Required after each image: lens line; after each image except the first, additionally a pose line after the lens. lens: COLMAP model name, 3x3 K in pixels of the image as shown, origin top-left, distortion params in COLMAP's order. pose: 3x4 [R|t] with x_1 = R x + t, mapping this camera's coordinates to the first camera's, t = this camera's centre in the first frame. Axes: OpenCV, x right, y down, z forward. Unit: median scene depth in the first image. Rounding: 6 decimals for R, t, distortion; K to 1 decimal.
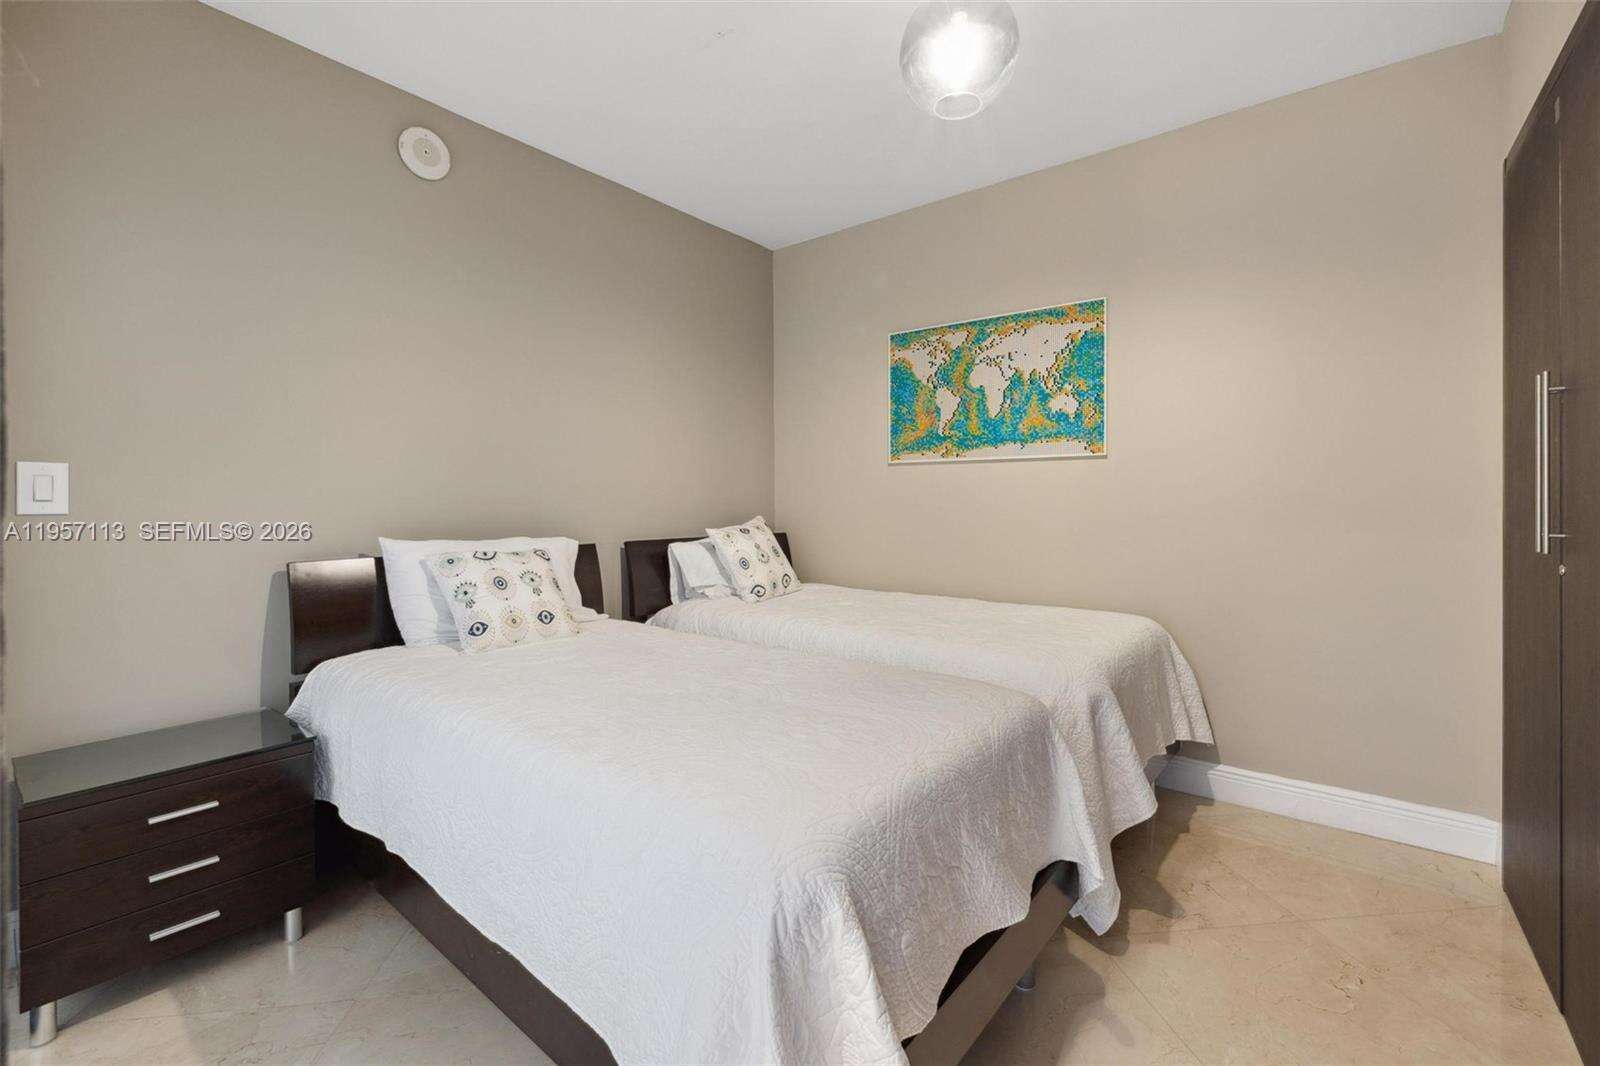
lens RADIAL K [[691.4, 0, 796.4], [0, 691.4, 500.6], [0, 0, 1]] dist [0.001026, 0.000160]
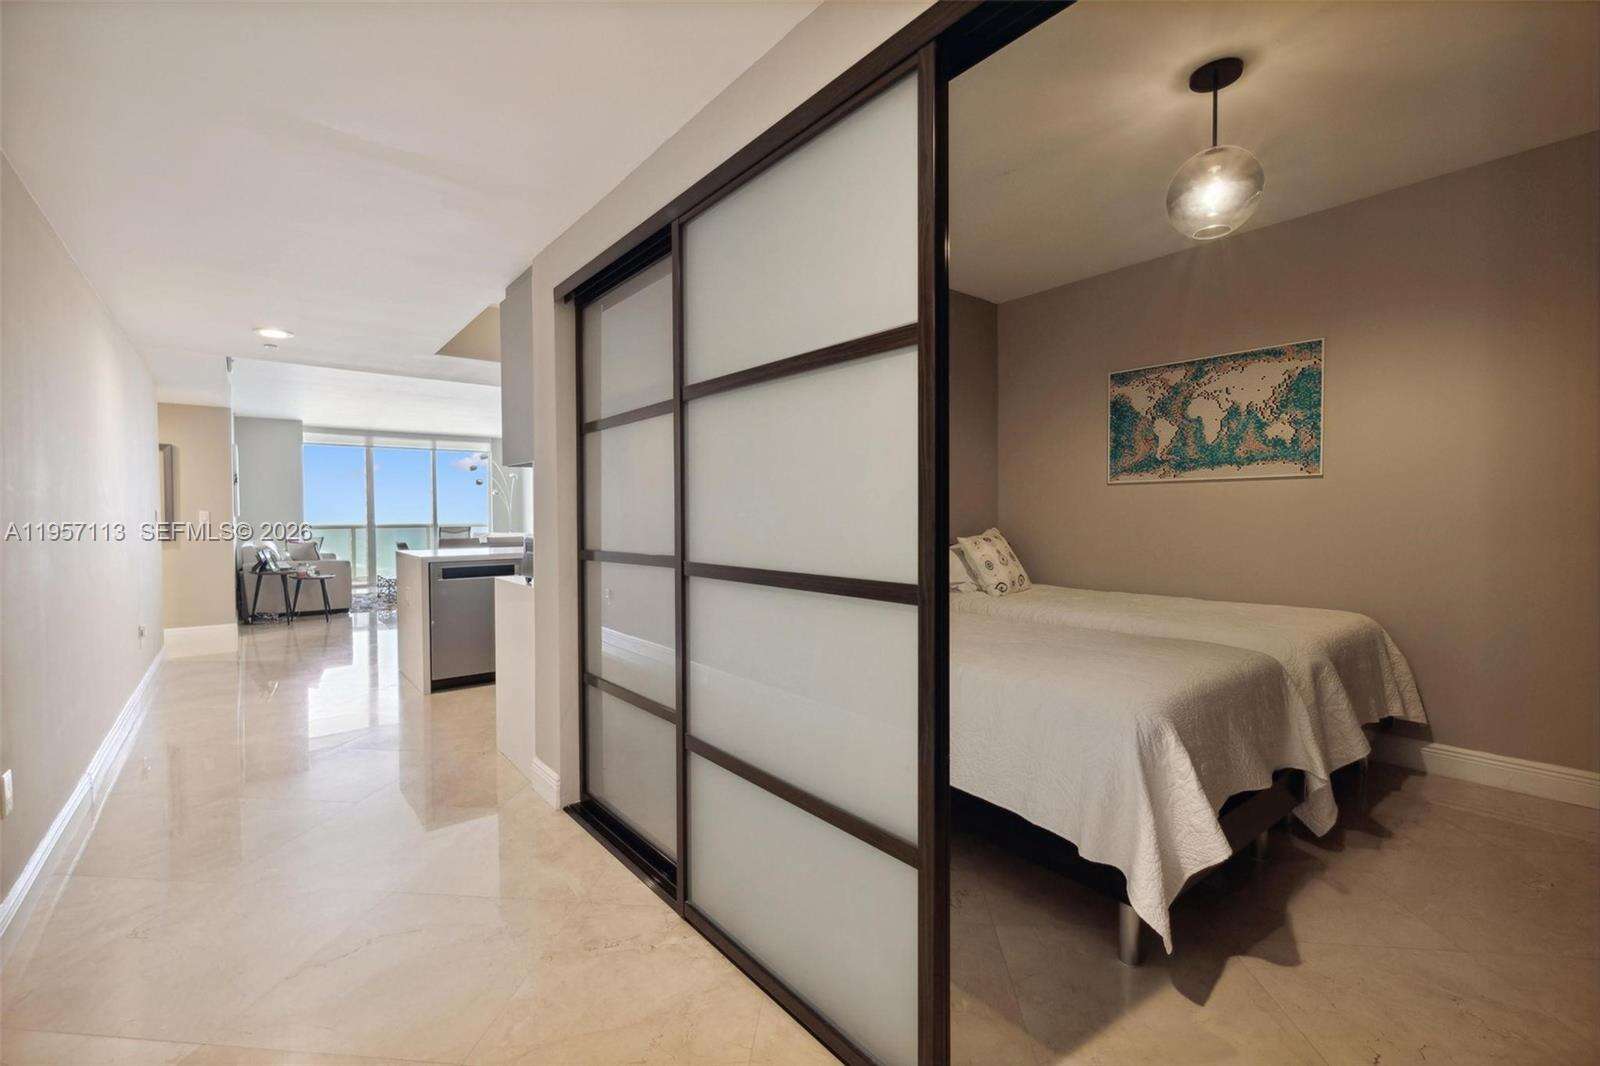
lens RADIAL K [[681.1, 0, 792.1], [0, 681.1, 529.4], [0, 0, 1]] dist [0.001249, 0.000455]
pose [[0.975334, 0.002039, -0.220725, -0.153833], [0.002363, 0.999804, 0.019680, 0.000383], [0.220722, -0.019716, 0.975137, -0.288538]]
